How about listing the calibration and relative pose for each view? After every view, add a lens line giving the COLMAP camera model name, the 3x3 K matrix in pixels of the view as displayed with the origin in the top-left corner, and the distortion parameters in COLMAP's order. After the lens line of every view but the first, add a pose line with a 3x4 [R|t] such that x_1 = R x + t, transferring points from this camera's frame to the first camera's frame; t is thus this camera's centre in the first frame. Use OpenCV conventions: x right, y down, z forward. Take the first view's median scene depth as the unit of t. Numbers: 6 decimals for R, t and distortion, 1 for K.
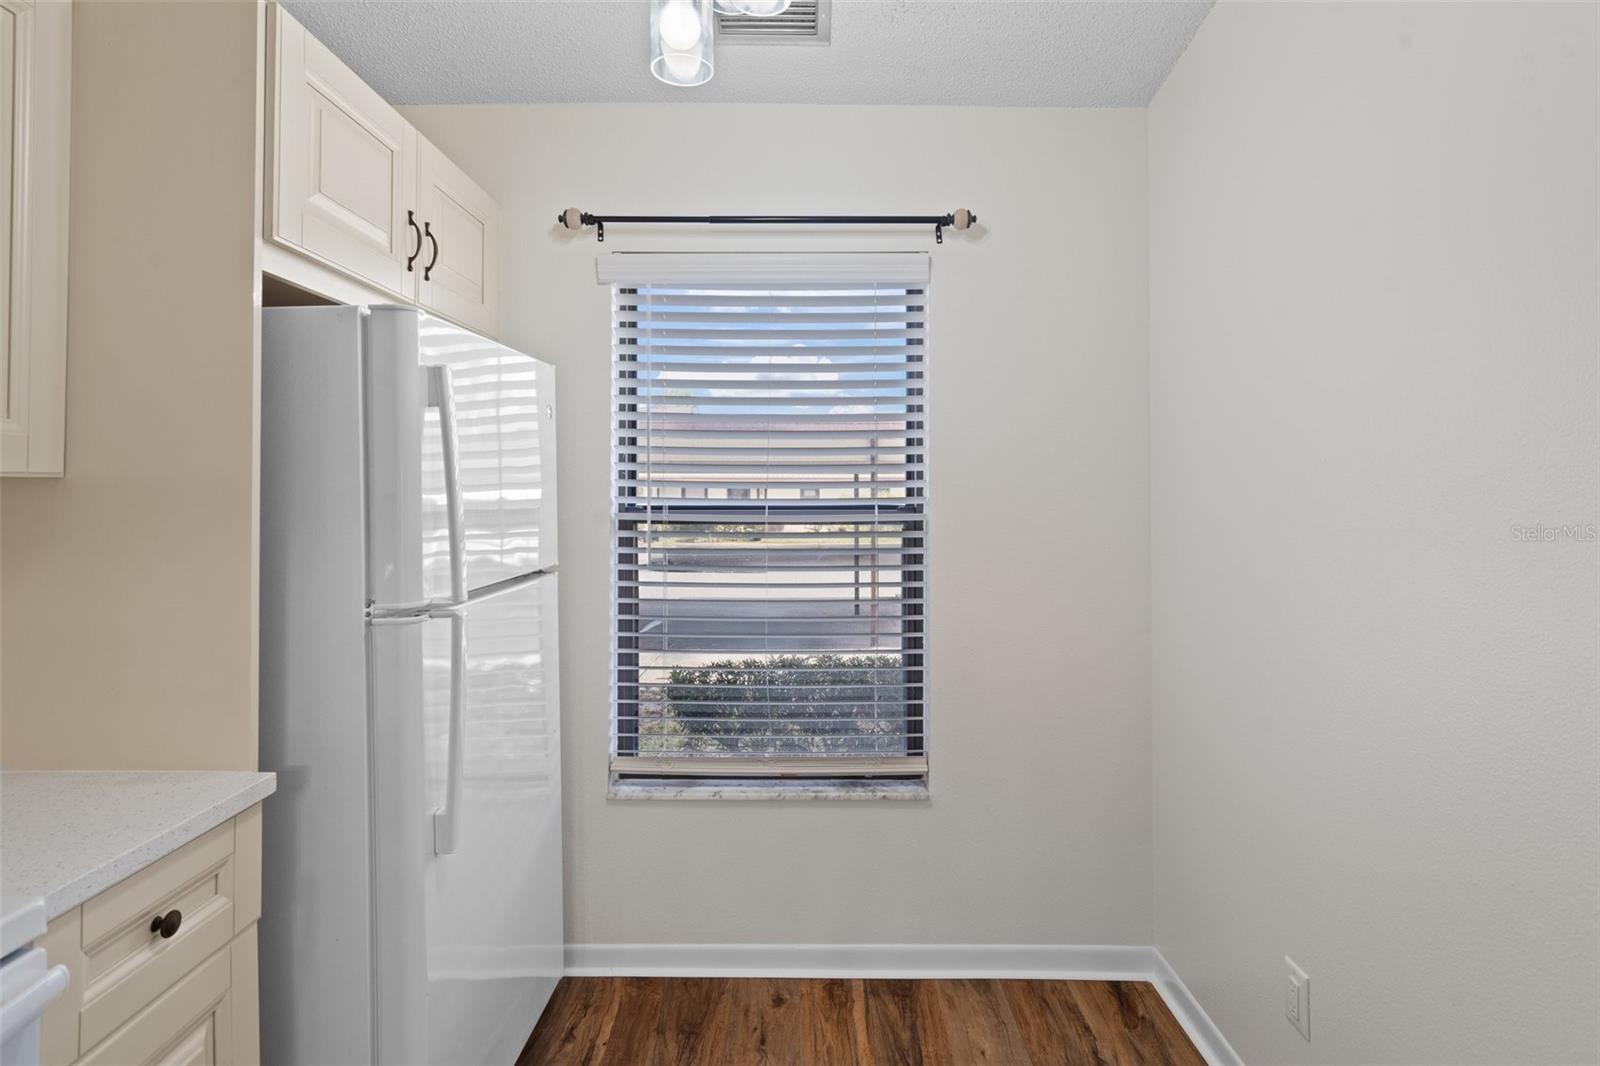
lens RADIAL K [[807.7, 0, 802.0], [0, 807.7, 470.7], [0, 0, 1]] dist [0.001353, 0.000314]
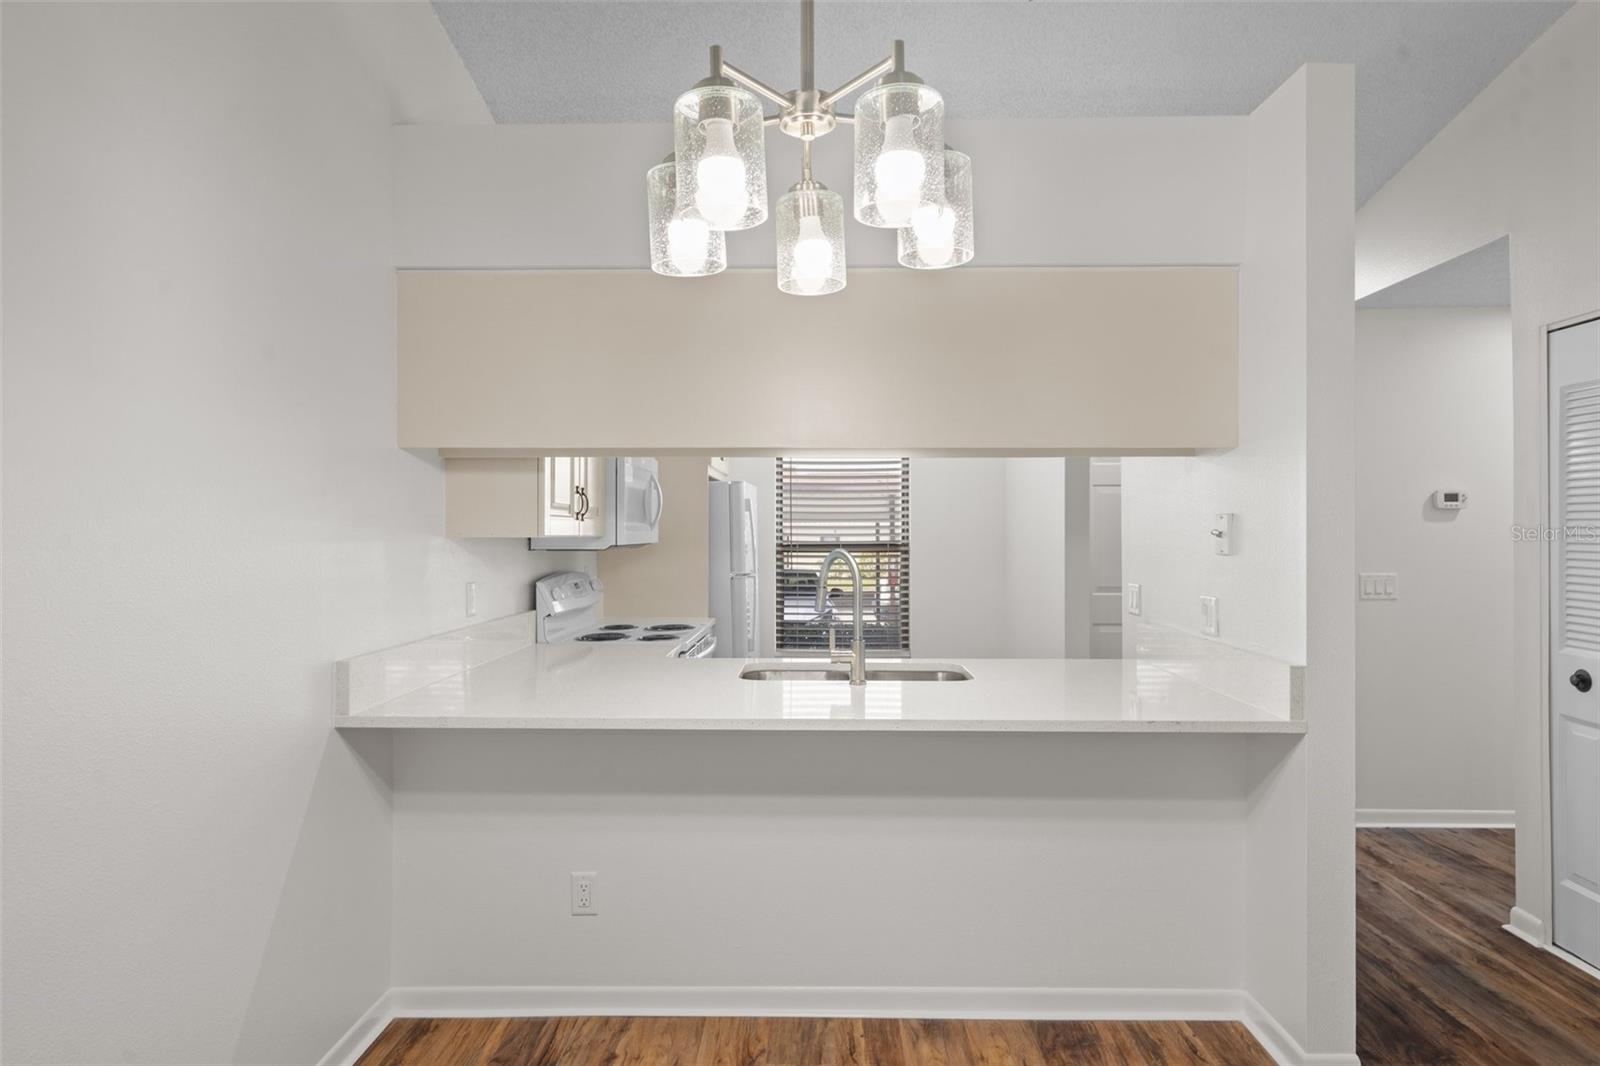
lens RADIAL K [[905.6, 0, 804.5], [0, 905.6, 530.9], [0, 0, 1]] dist [0.006886, 0.001223]
pose [[0.999858, -0.004223, -0.016314, -0.171266], [0.004517, 0.999828, 0.017996, -0.065396], [0.016235, -0.018067, 0.999705, -2.561913]]
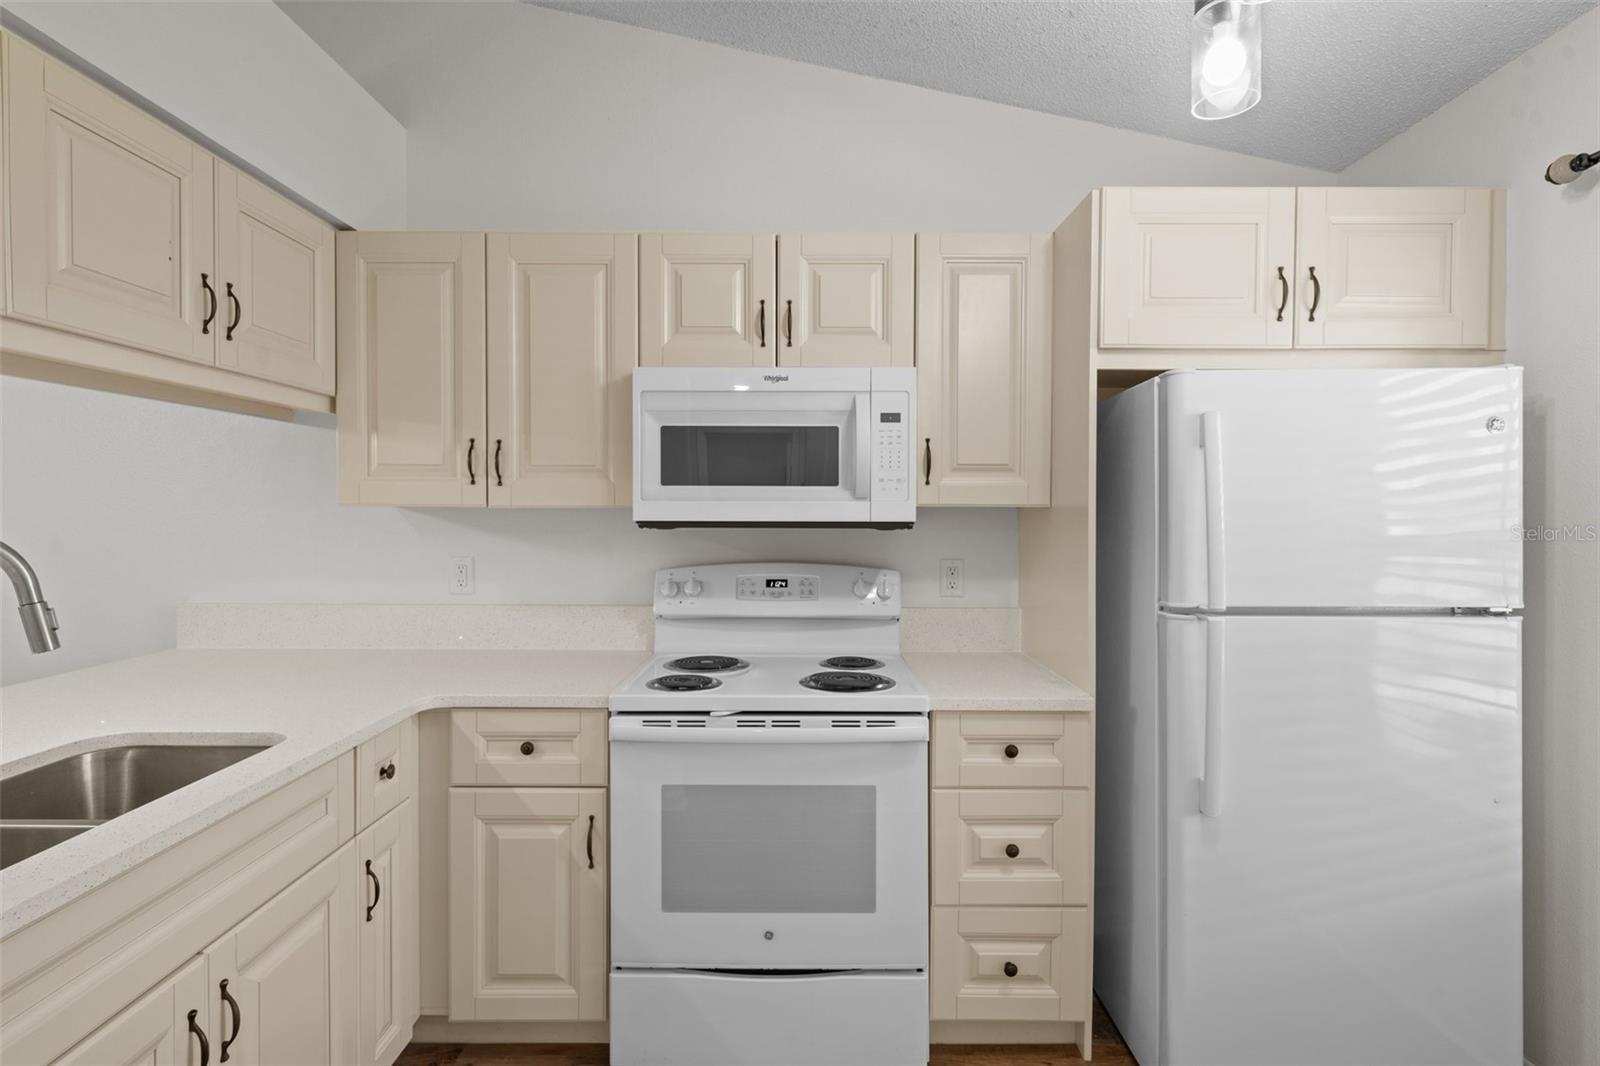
lens RADIAL K [[796.7, 0, 787.7], [0, 796.7, 527.1], [0, 0, 1]] dist [0.001378, 0.000979]
pose [[-0.001680, 0.017831, -0.999840, 0.739762], [0.015742, 0.999718, 0.017802, 0.010605], [0.999875, -0.015710, -0.001961, 0.372483]]
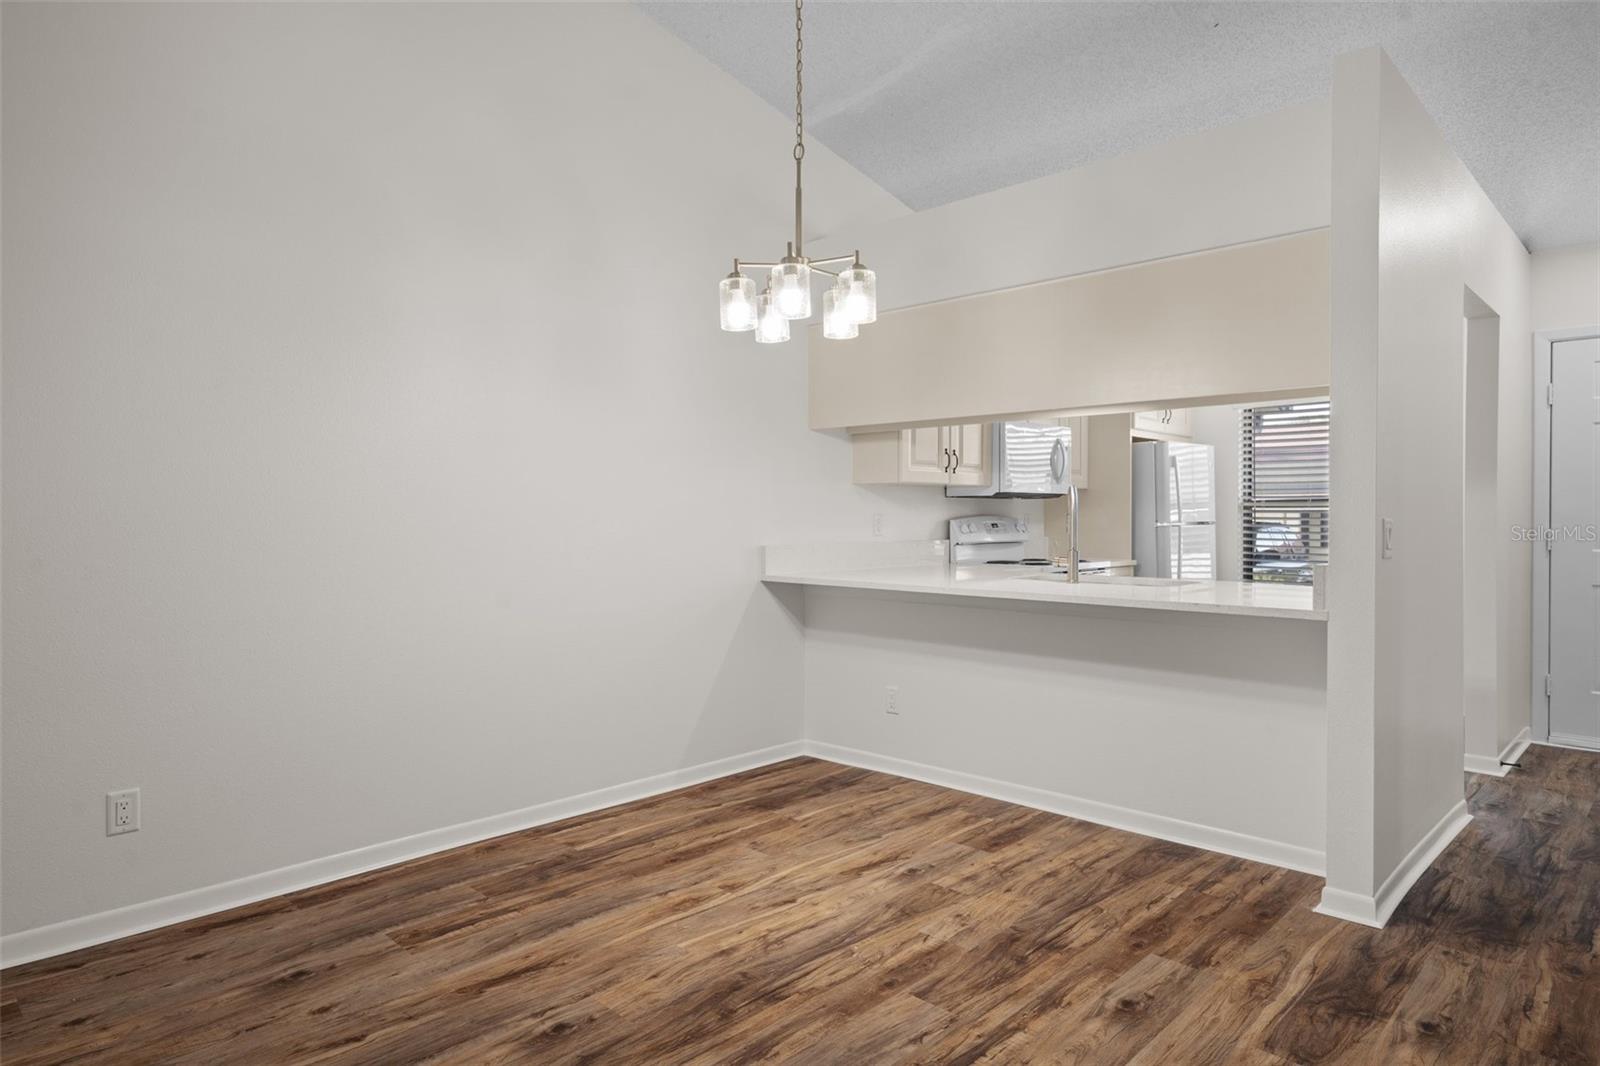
lens RADIAL K [[947.3, 0, 803.7], [0, 947.3, 522.3], [0, 0, 1]] dist [0.006671, 0.002501]
pose [[0.728181, 0.002075, -0.685382, 1.221040], [0.015405, 0.999693, 0.019394, 0.056708], [0.685212, -0.024681, 0.727926, -3.156281]]
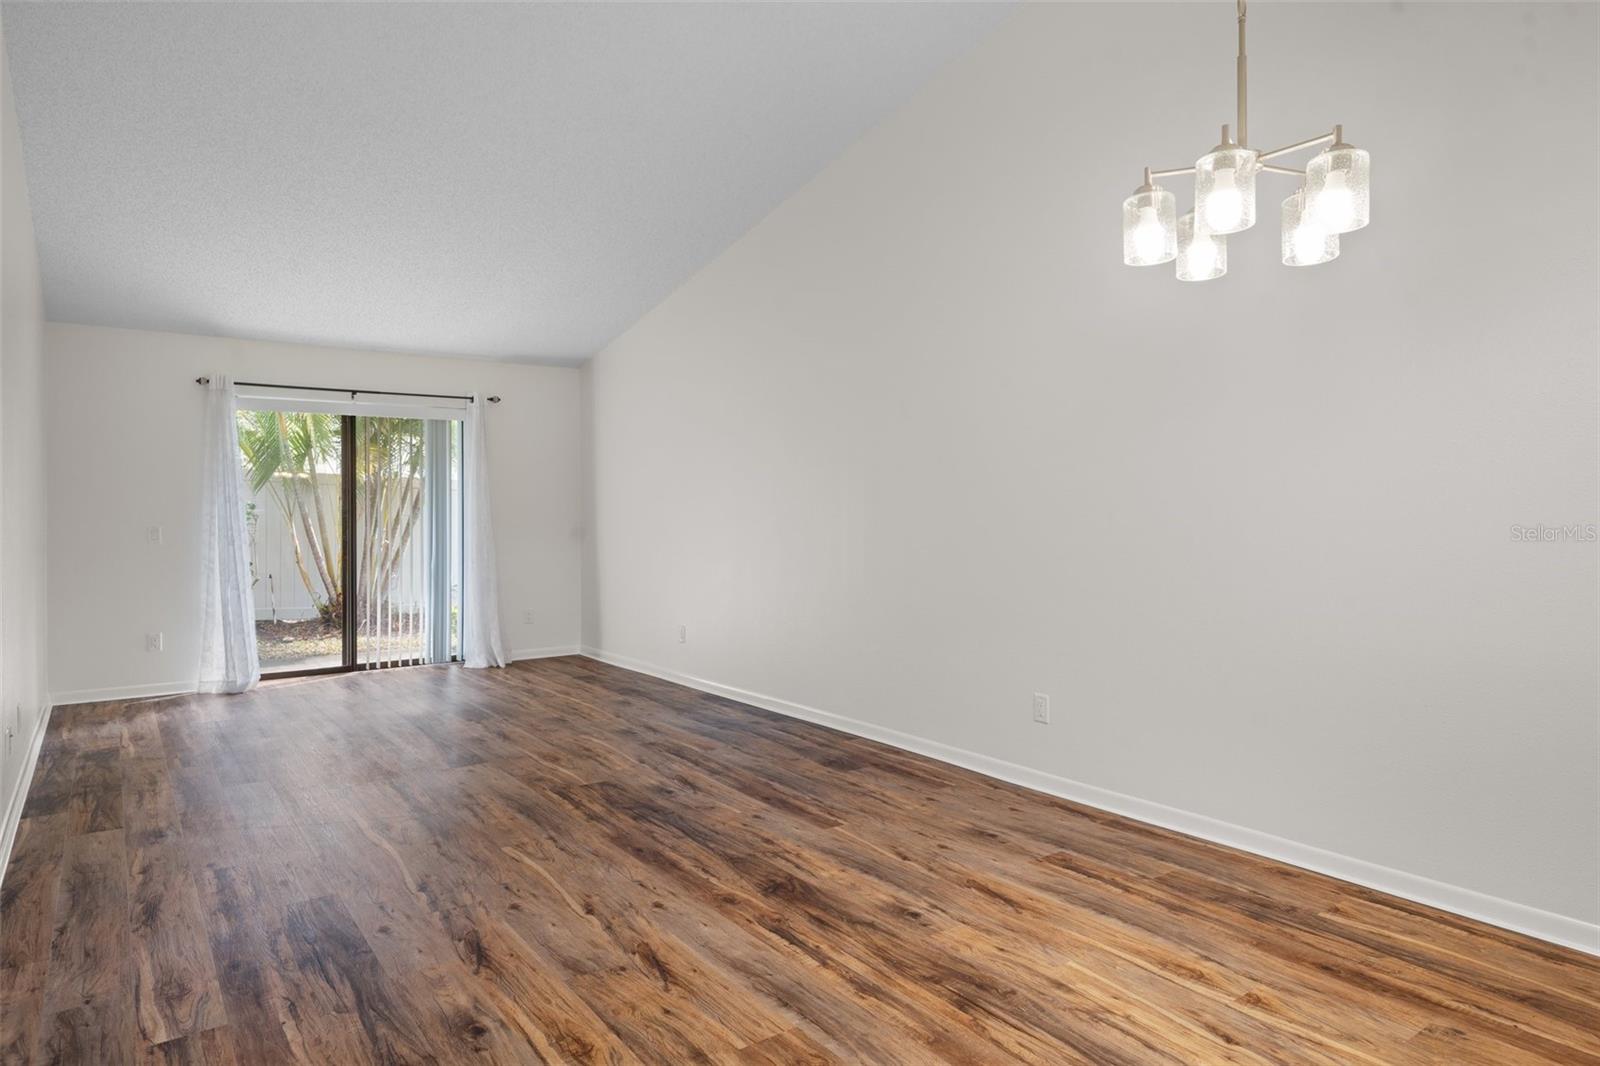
lens RADIAL K [[933.2, 0, 761.2], [0, 933.2, 511.3], [0, 0, 1]] dist [0.007226, 0.000364]
pose [[-0.814480, 0.001244, -0.580191, 1.270048], [0.014820, 0.999716, -0.018661, 0.089533], [0.580003, -0.023797, -0.814267, -0.911061]]
